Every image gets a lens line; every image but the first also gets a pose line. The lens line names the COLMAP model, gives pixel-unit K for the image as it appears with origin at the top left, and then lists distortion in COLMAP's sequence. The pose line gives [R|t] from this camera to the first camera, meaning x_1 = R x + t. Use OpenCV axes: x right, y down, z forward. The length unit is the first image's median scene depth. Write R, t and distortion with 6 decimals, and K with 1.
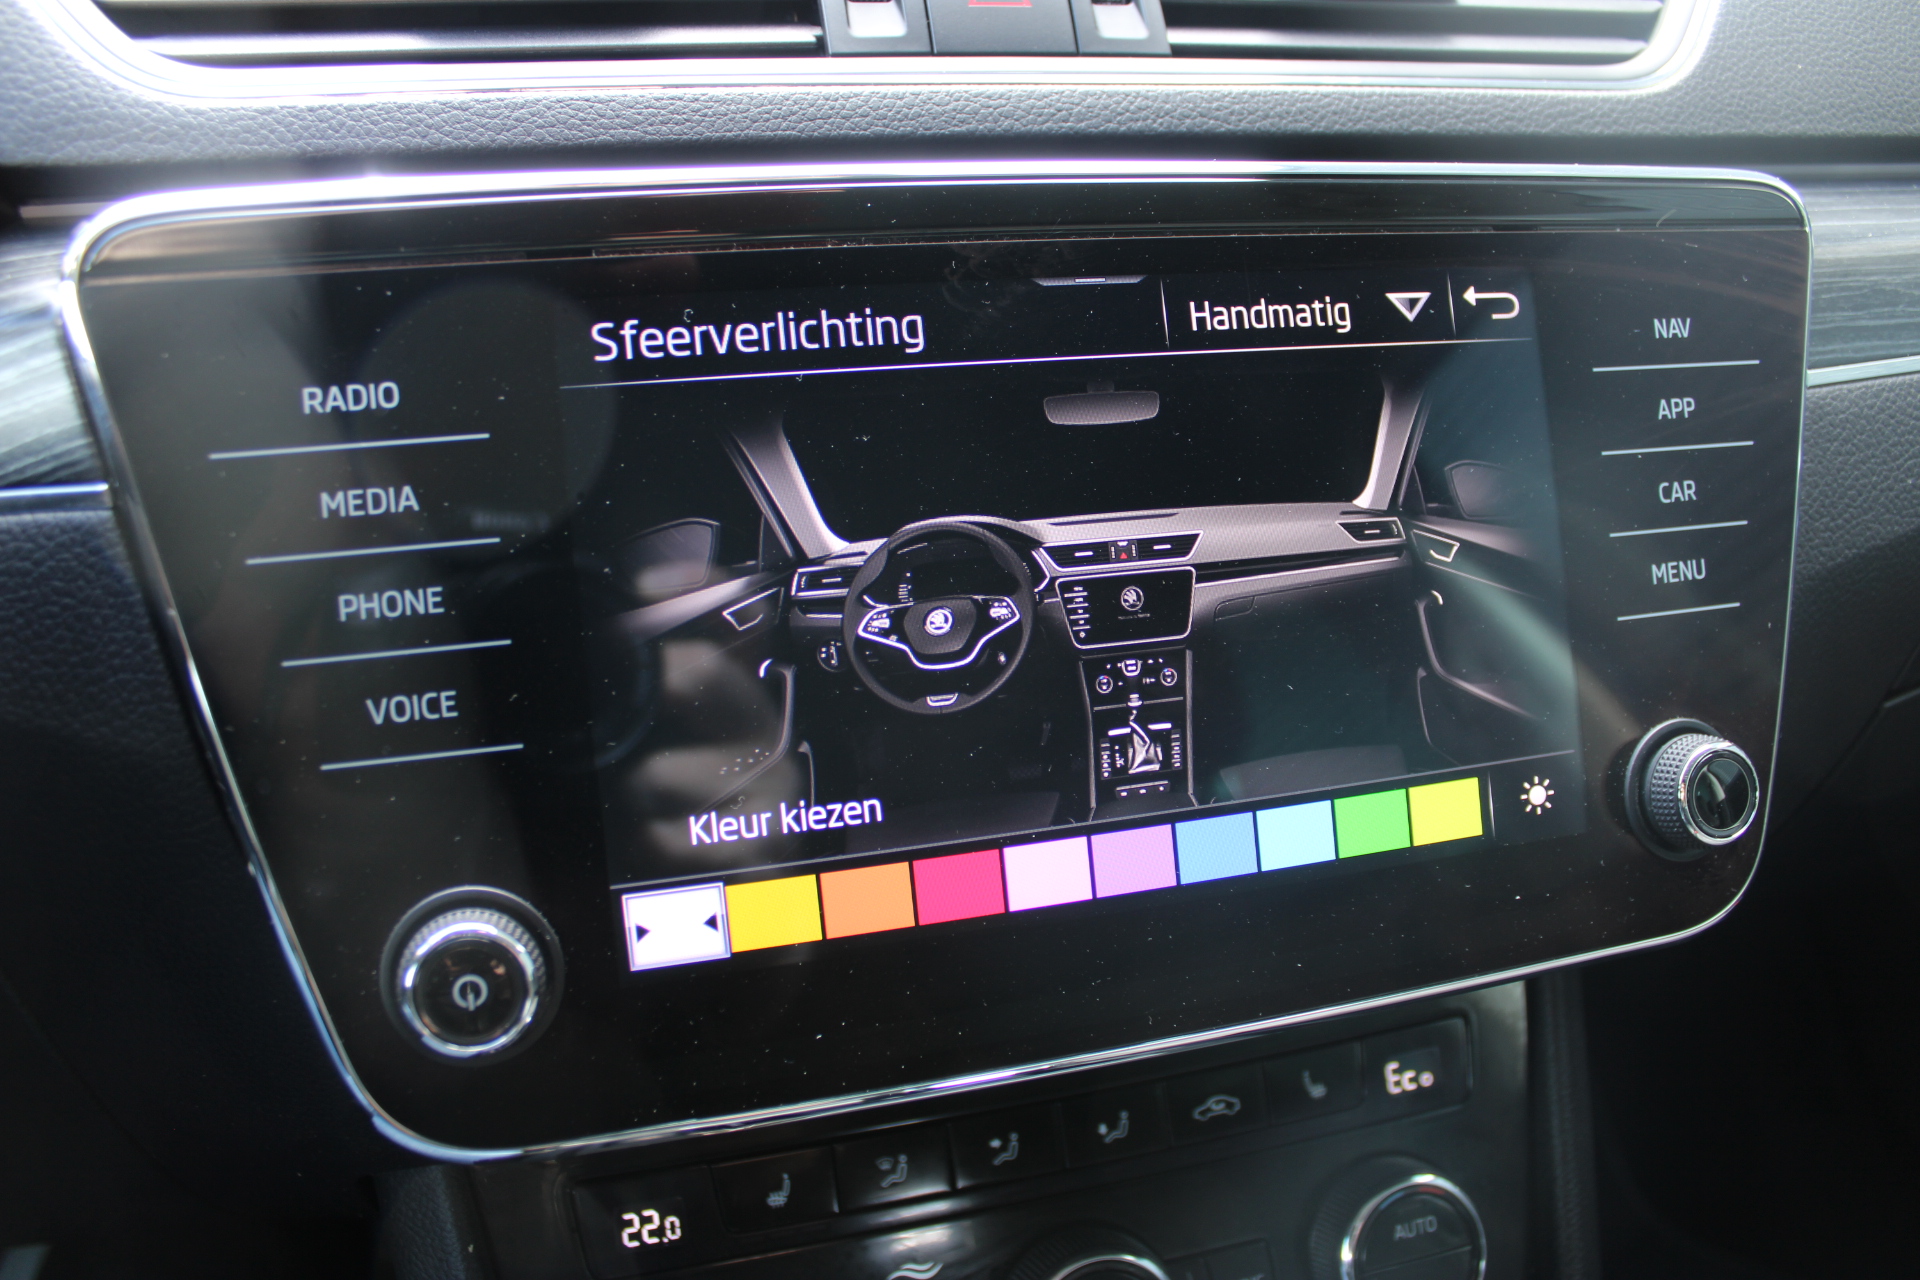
lens RADIAL K [[1574.2, 0, 975.9], [0, 1574.2, 639.2], [0, 0, 1]] dist [-0.159563, 0.116747]
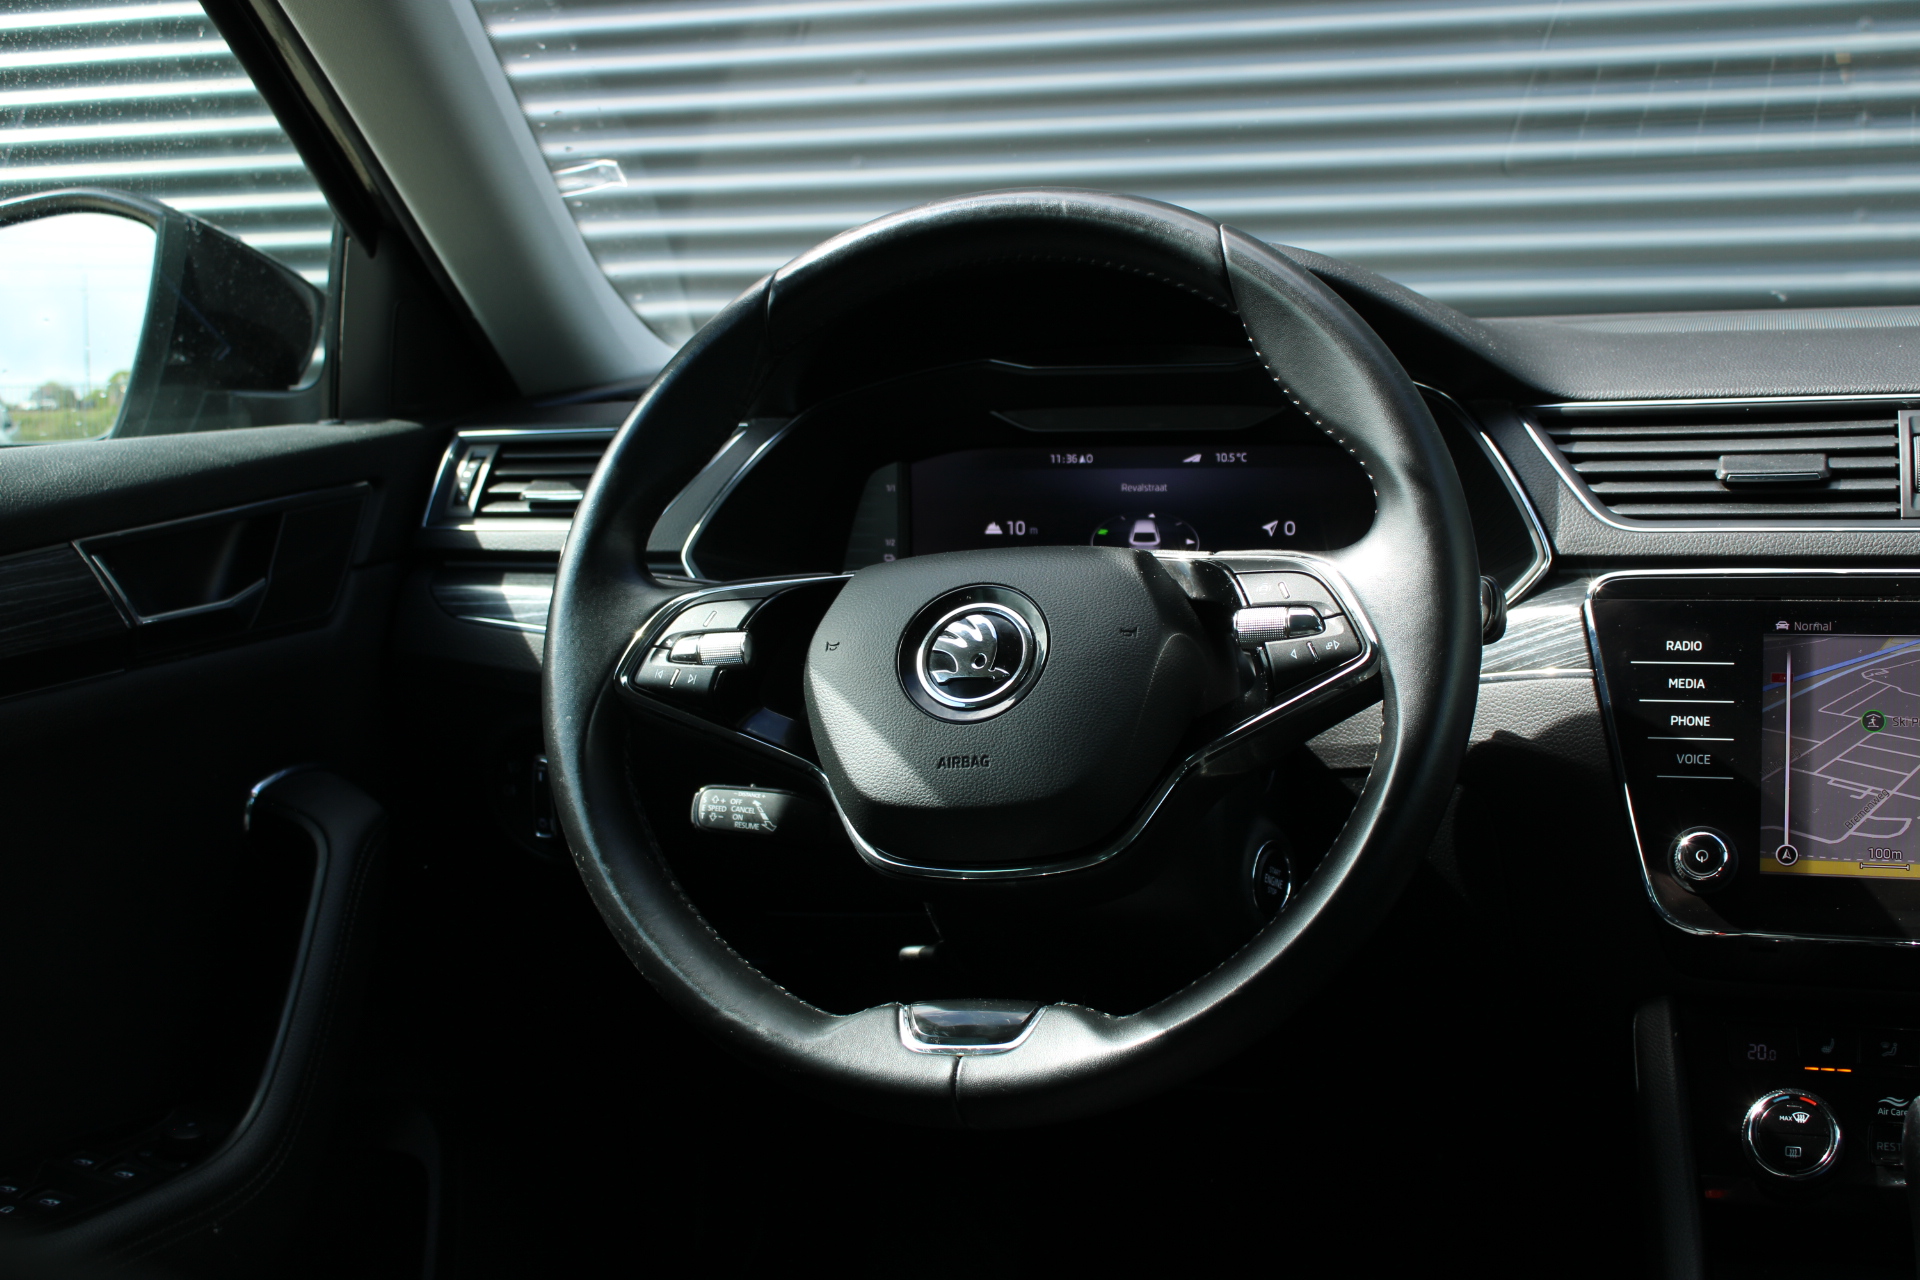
lens RADIAL K [[2554.9, 0, 959.5], [0, 2554.9, 675.6], [0, 0, 1]] dist [-0.048646, 0.000000]
pose [[0.823831, 0.043911, -0.565132, 0.851072], [-0.175459, 0.967784, -0.180580, 0.732589], [0.538996, 0.247925, 0.804995, -2.595601]]
